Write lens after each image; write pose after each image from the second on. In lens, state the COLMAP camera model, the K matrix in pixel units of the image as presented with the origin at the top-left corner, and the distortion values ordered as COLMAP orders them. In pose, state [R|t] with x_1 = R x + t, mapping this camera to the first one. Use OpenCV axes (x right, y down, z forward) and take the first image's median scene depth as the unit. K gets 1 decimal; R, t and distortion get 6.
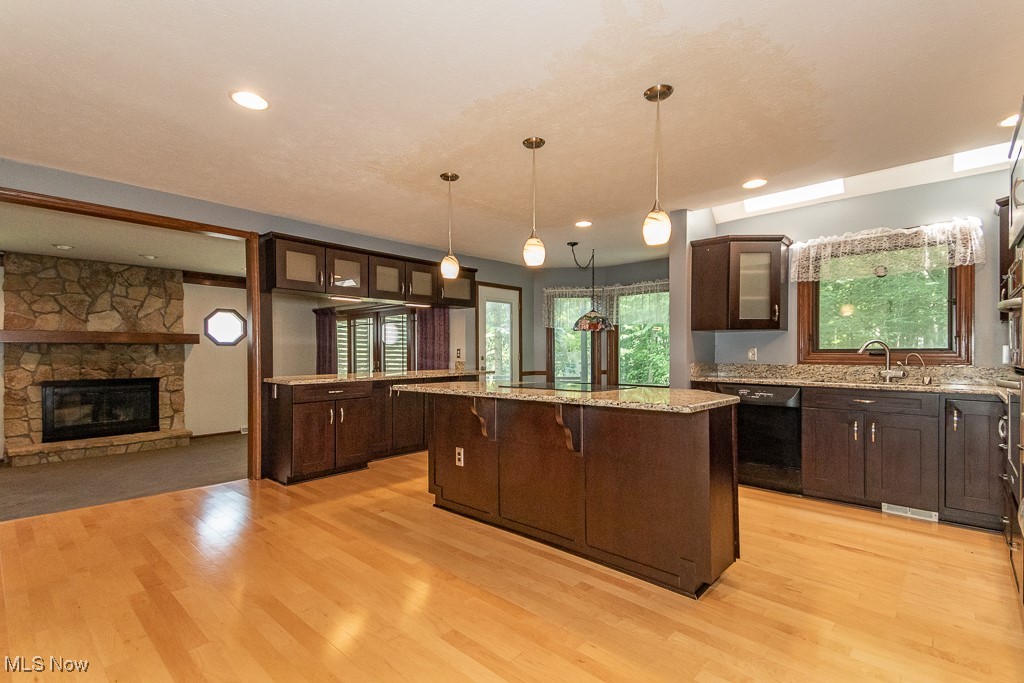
lens RADIAL K [[484.9, 0, 499.3], [0, 484.9, 354.3], [0, 0, 1]] dist [0.046055, -0.005516]
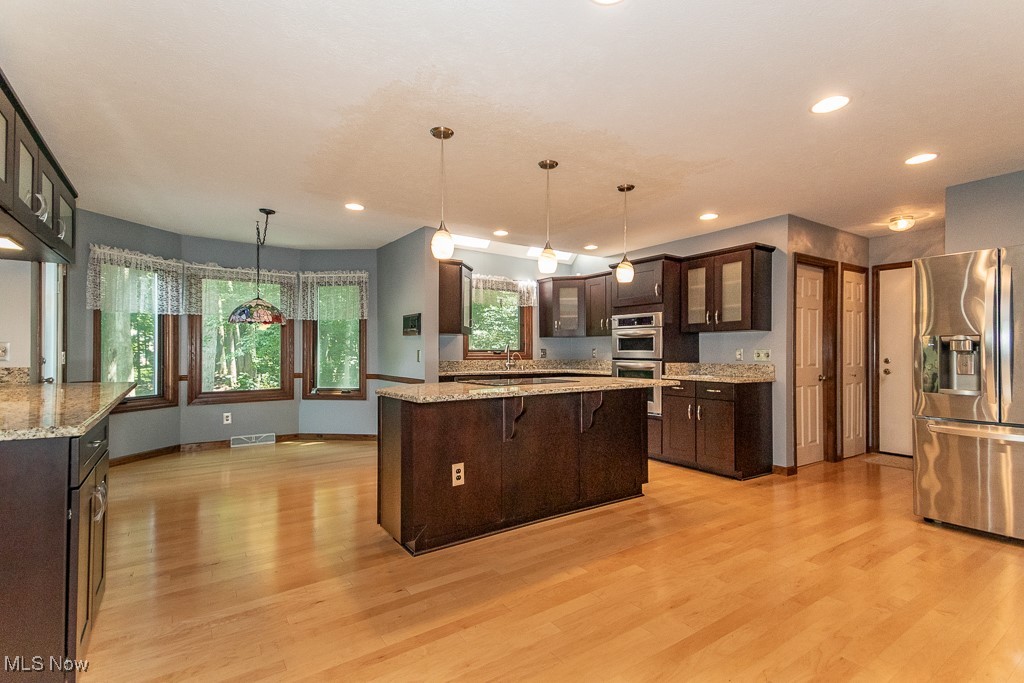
lens RADIAL K [[484.9, 0, 518.5], [0, 484.9, 342.5], [0, 0, 1]] dist [0.046055, -0.005516]
pose [[0.175670, 0.022817, 0.984185, -0.811520], [0.002614, 0.999717, -0.023643, 0.002876], [-0.984446, 0.006726, 0.175560, 0.676588]]
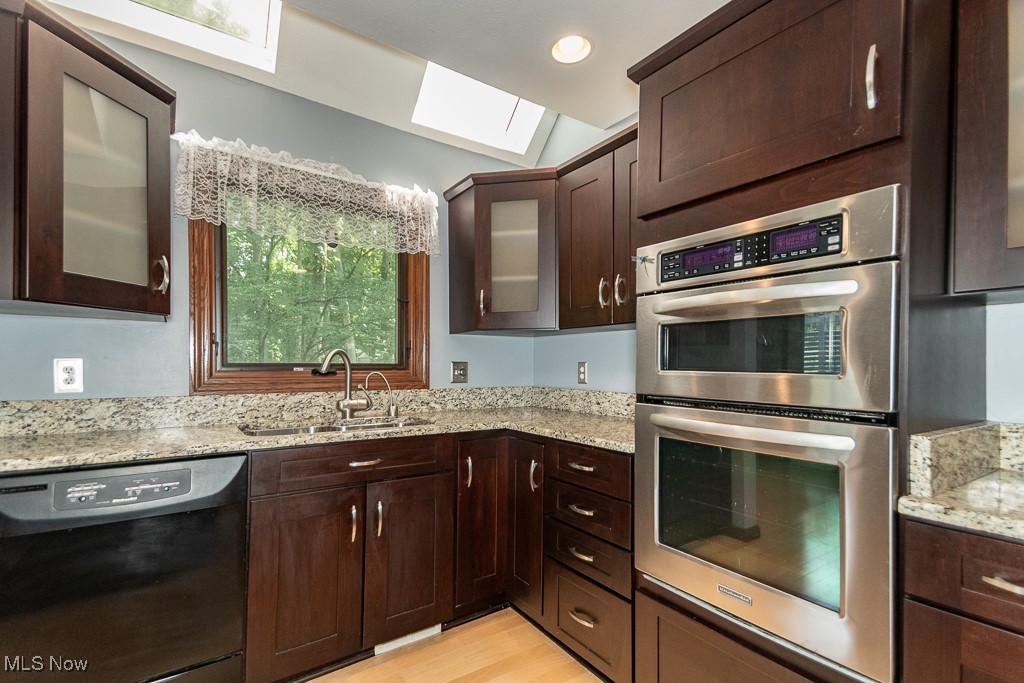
lens RADIAL K [[484.9, 0, 520.1], [0, 484.9, 361.3], [0, 0, 1]] dist [0.046055, -0.005516]
pose [[0.171271, 0.008543, 0.985187, 0.220340], [-0.004309, 0.999959, -0.007922, -0.010533], [-0.985215, -0.002888, 0.171301, 0.682567]]
